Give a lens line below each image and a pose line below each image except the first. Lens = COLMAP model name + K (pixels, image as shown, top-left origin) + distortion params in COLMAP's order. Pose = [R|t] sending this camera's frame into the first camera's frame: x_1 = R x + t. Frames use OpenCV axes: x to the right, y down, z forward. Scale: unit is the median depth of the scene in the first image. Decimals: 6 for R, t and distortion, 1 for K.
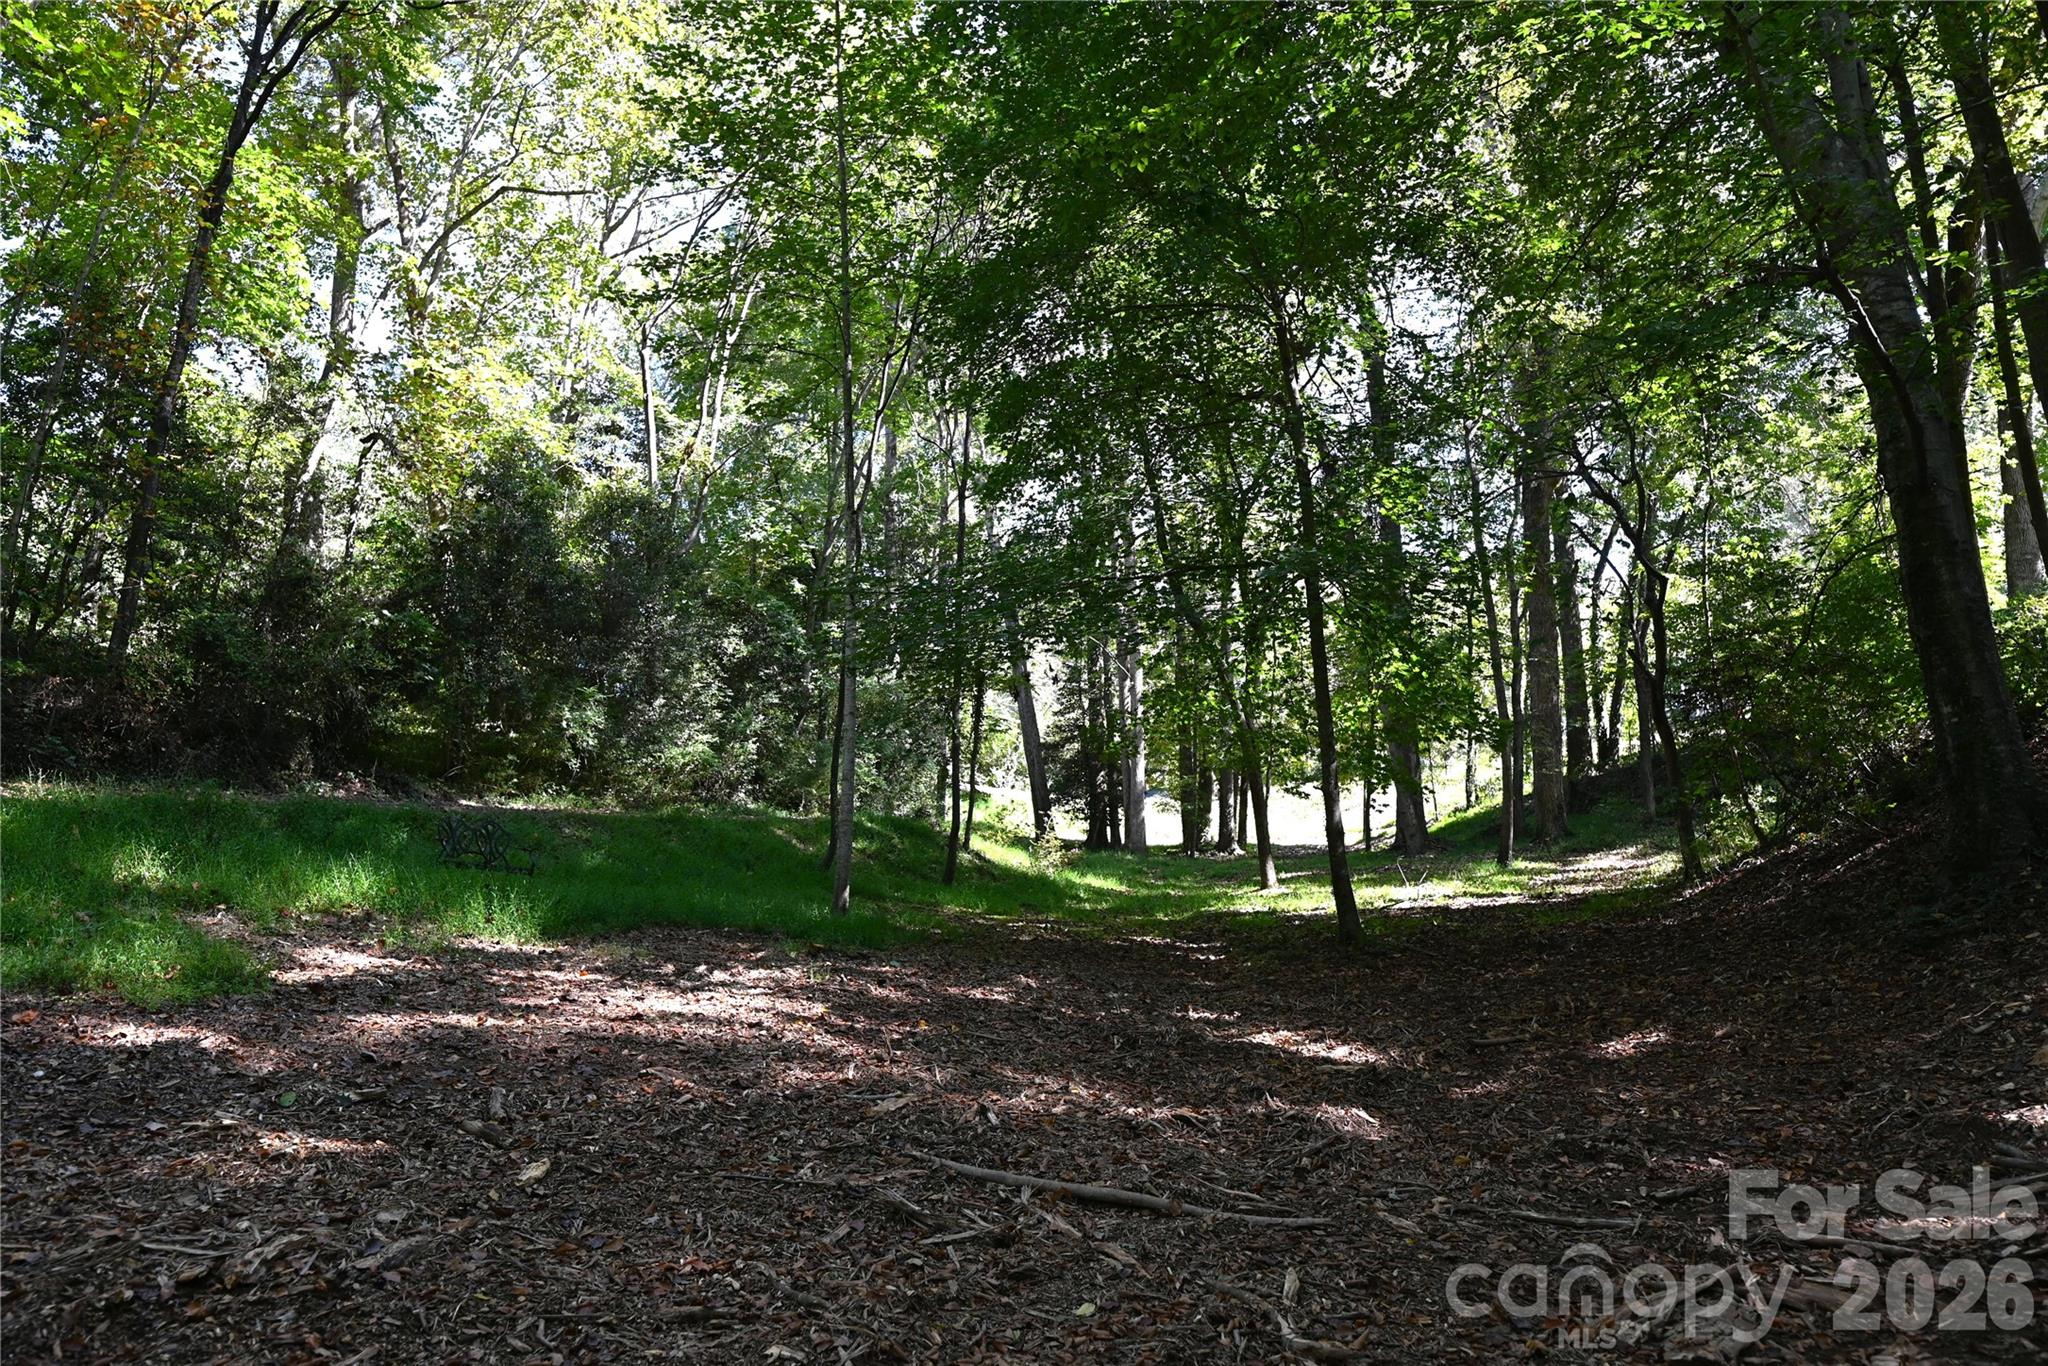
lens RADIAL K [[1379.4, 0, 1024.0], [0, 1379.4, 683.0], [0, 0, 1]] dist [-0.004581, 0.000327]
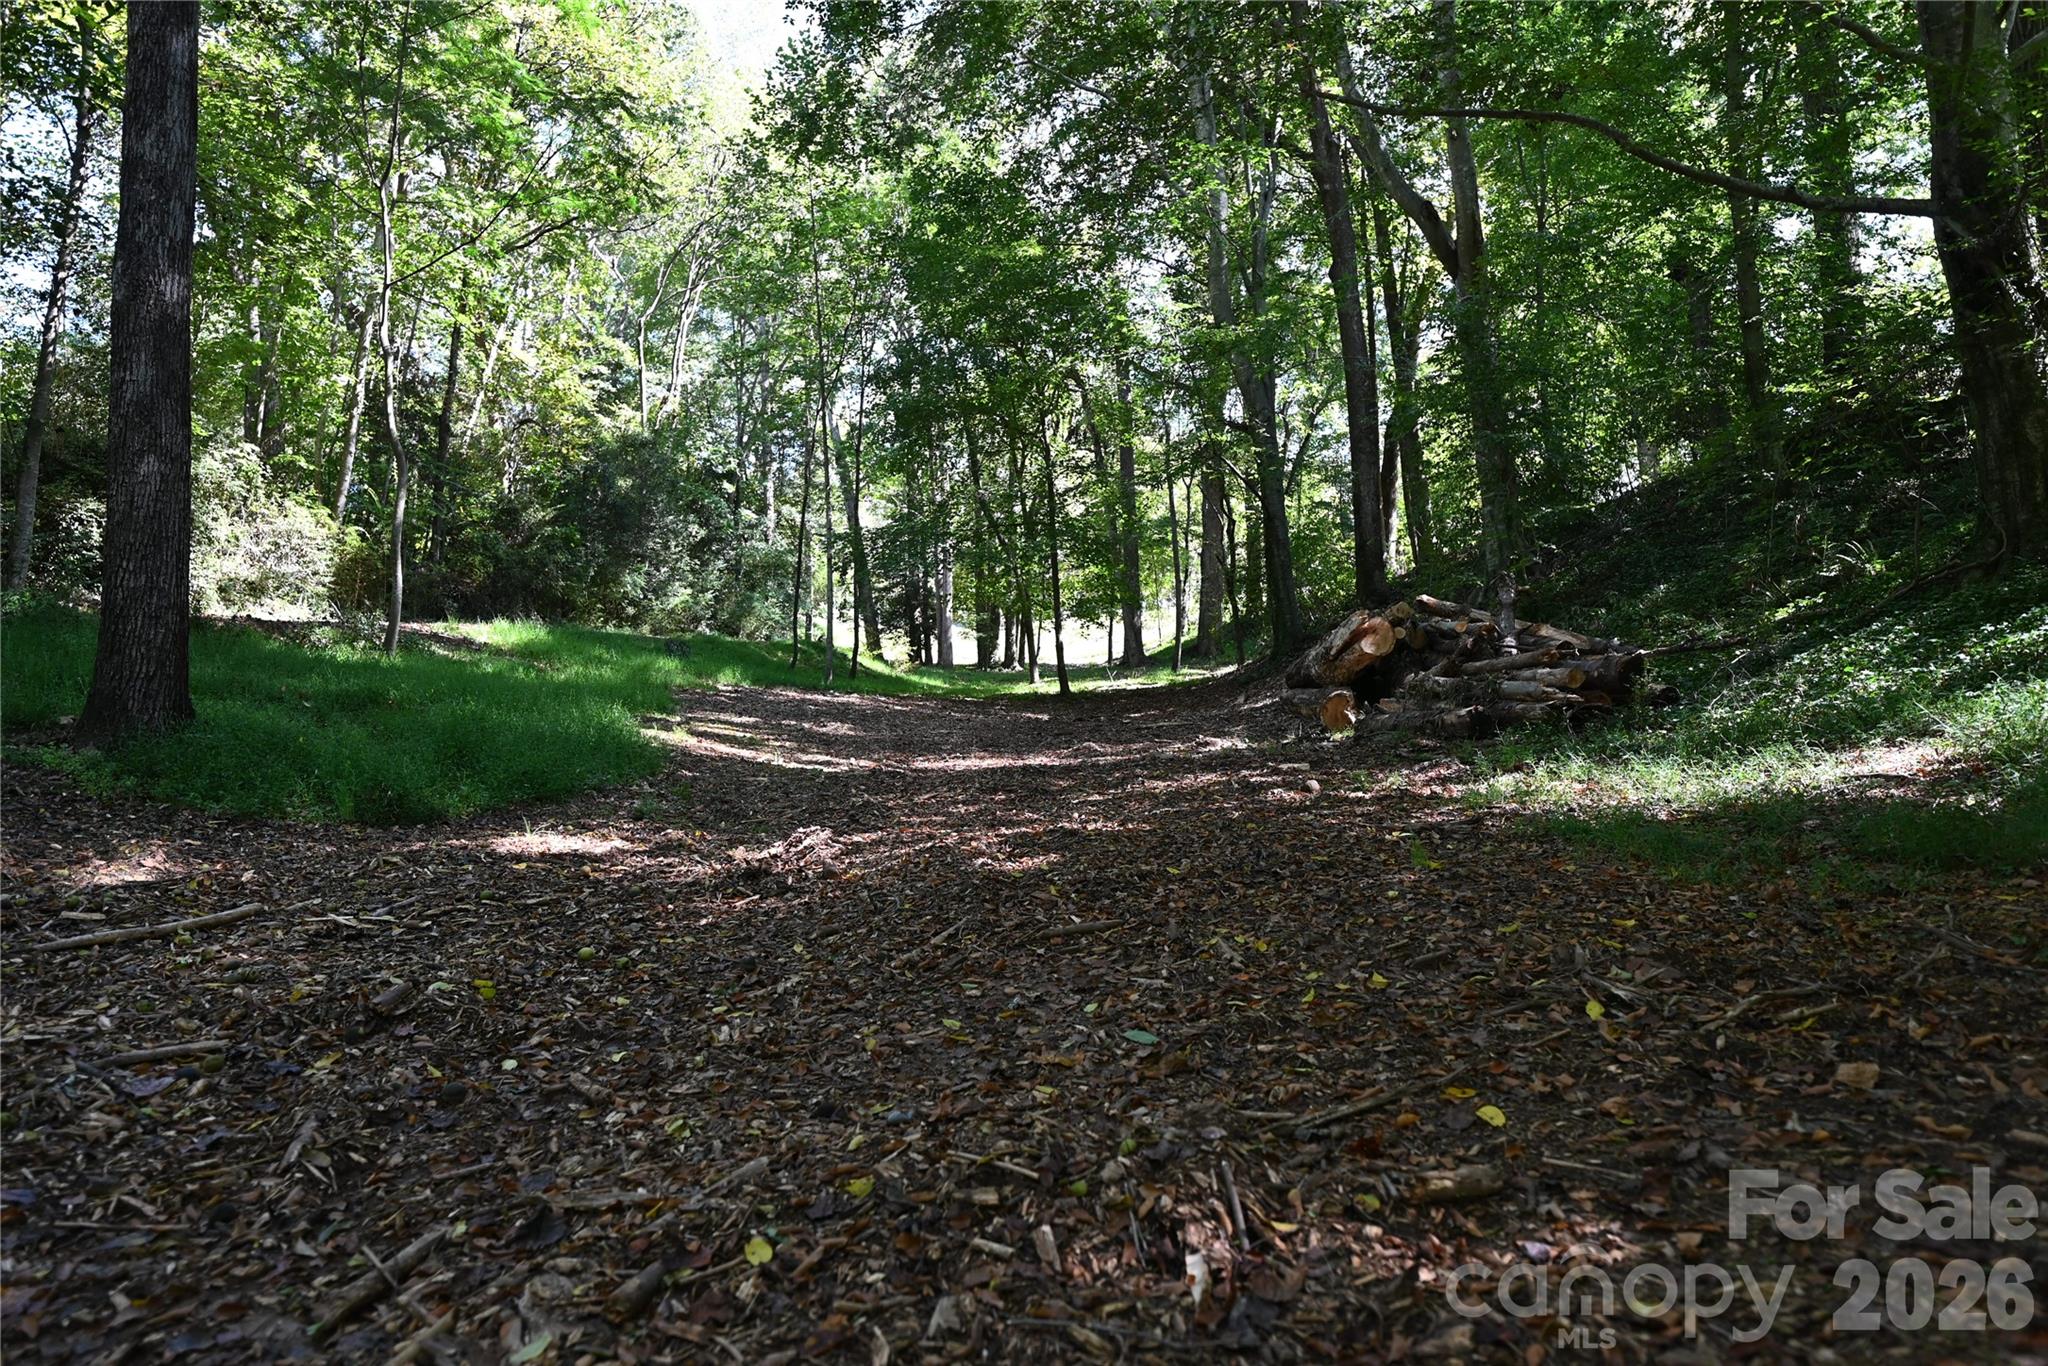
lens RADIAL K [[1379.4, 0, 1024.0], [0, 1379.4, 683.0], [0, 0, 1]] dist [-0.004581, 0.000327]
pose [[0.987953, -0.002037, 0.154743, -0.059537], [-0.017111, 0.992345, 0.122305, -0.035805], [-0.153808, -0.123479, 0.980355, -0.404033]]
